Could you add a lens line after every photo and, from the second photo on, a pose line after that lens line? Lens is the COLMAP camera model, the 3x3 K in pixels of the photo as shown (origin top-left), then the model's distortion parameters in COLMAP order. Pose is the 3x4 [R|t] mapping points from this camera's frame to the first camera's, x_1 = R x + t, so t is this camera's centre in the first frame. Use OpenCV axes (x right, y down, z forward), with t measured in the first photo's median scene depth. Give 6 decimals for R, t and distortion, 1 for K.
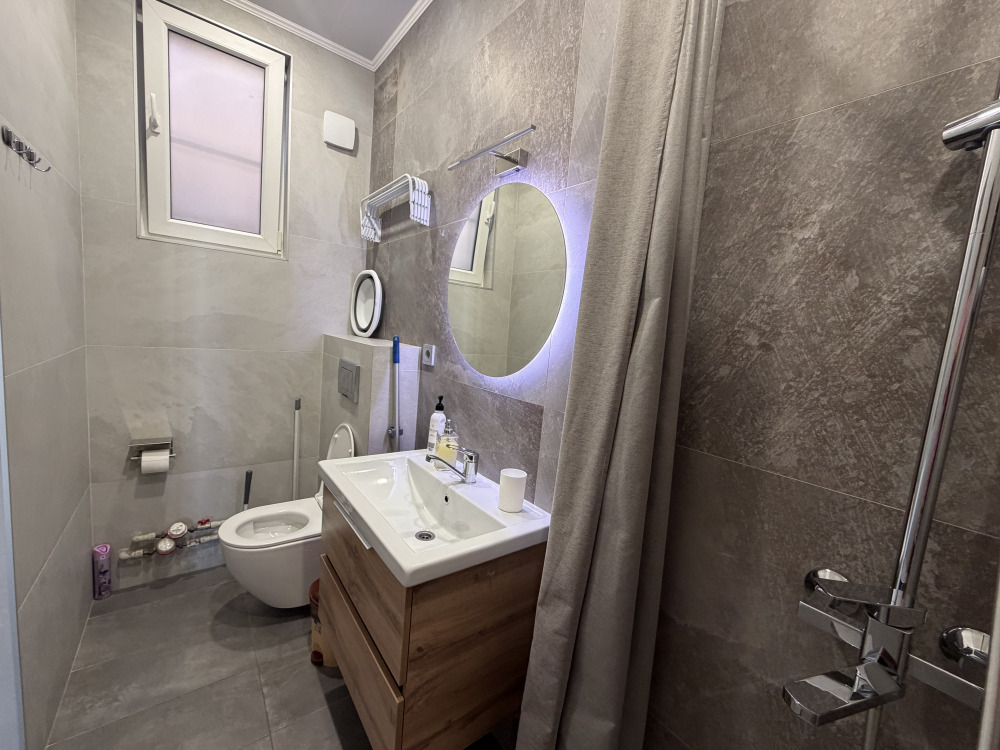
lens RADIAL K [[400.5, 0, 493.1], [0, 400.5, 375.9], [0, 0, 1]] dist [-0.001720, 0.000169]
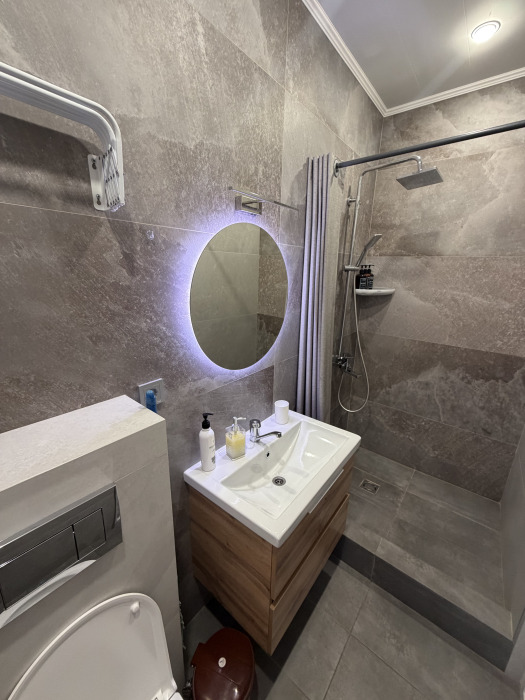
lens RADIAL K [[280.3, 0, 262.0], [0, 280.3, 356.2], [0, 0, 1]] dist [-0.001720, 0.000169]
pose [[-0.251635, -0.358934, 0.898803, -0.828958], [0.082330, 0.917381, 0.389403, -0.384325], [-0.964314, 0.171986, -0.201294, 1.080616]]
